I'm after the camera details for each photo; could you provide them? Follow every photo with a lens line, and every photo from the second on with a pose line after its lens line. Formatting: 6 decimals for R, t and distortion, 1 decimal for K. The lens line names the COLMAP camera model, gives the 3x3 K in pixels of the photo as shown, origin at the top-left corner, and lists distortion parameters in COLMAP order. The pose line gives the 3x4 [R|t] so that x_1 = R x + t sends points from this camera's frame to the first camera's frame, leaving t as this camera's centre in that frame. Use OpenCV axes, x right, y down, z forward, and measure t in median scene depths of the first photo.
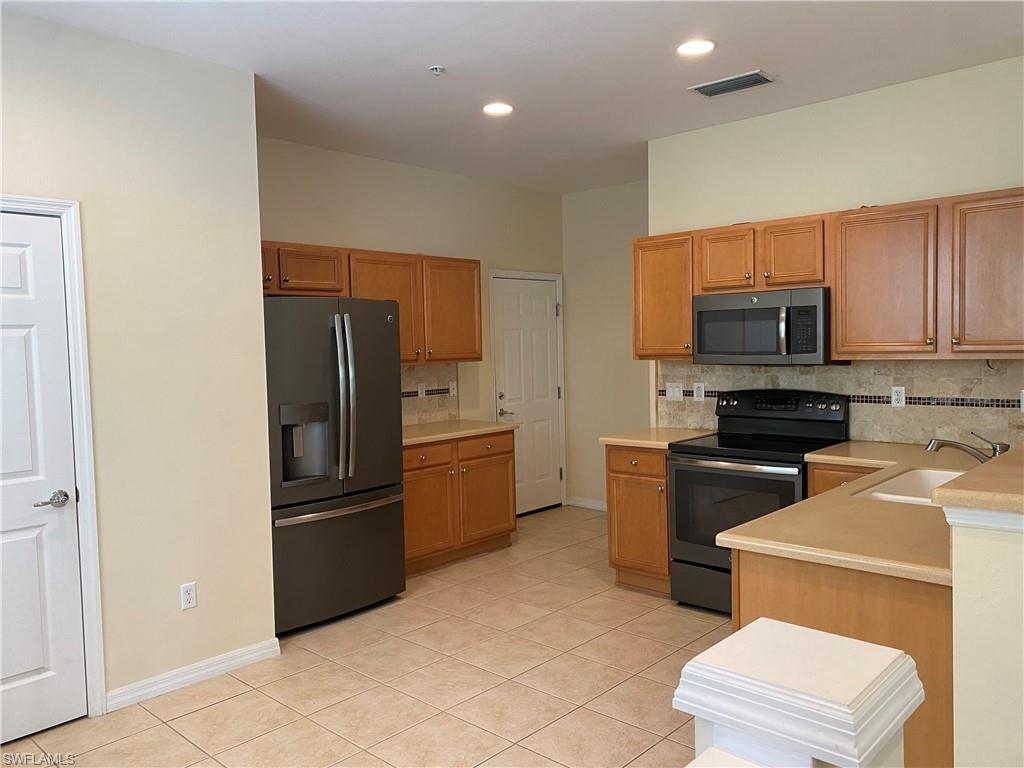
lens RADIAL K [[777.4, 0, 512.0], [0, 777.4, 384.0], [0, 0, 1]] dist [0.002471, -0.003514]
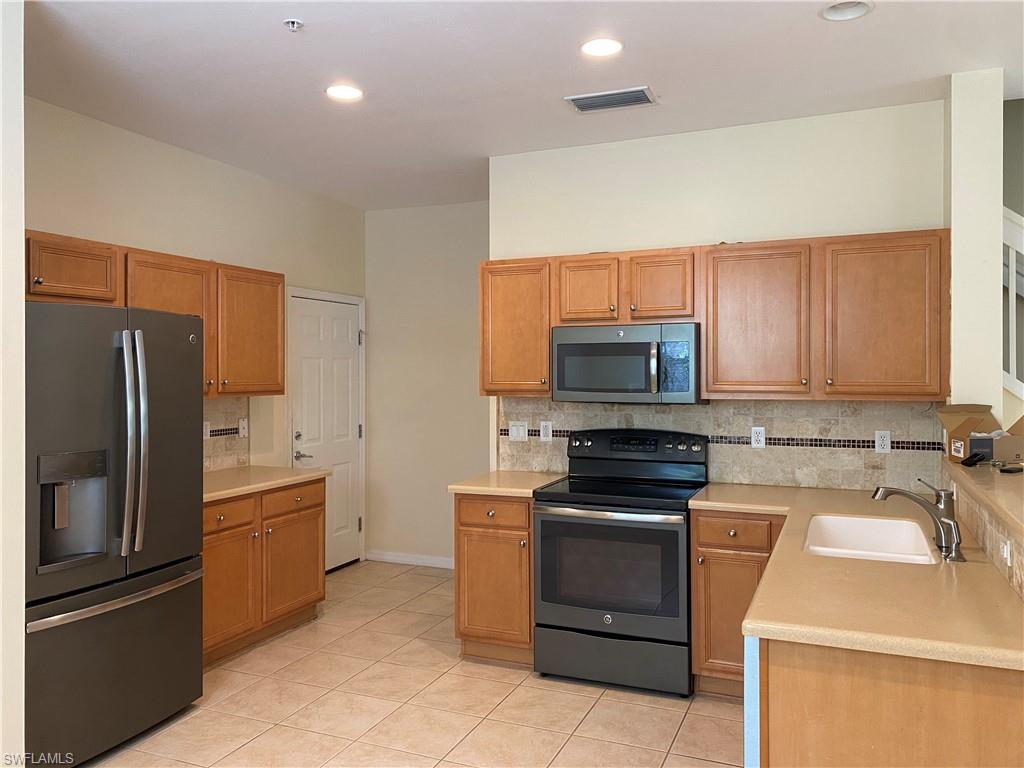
lens RADIAL K [[782.2, 0, 511.6], [0, 782.2, 373.9], [0, 0, 1]] dist [0.085003, -0.139449]
pose [[0.939337, 0.021195, 0.342340, -0.125887], [-0.002061, 0.998420, -0.056159, -0.006336], [-0.342989, 0.052047, 0.937896, 0.154813]]
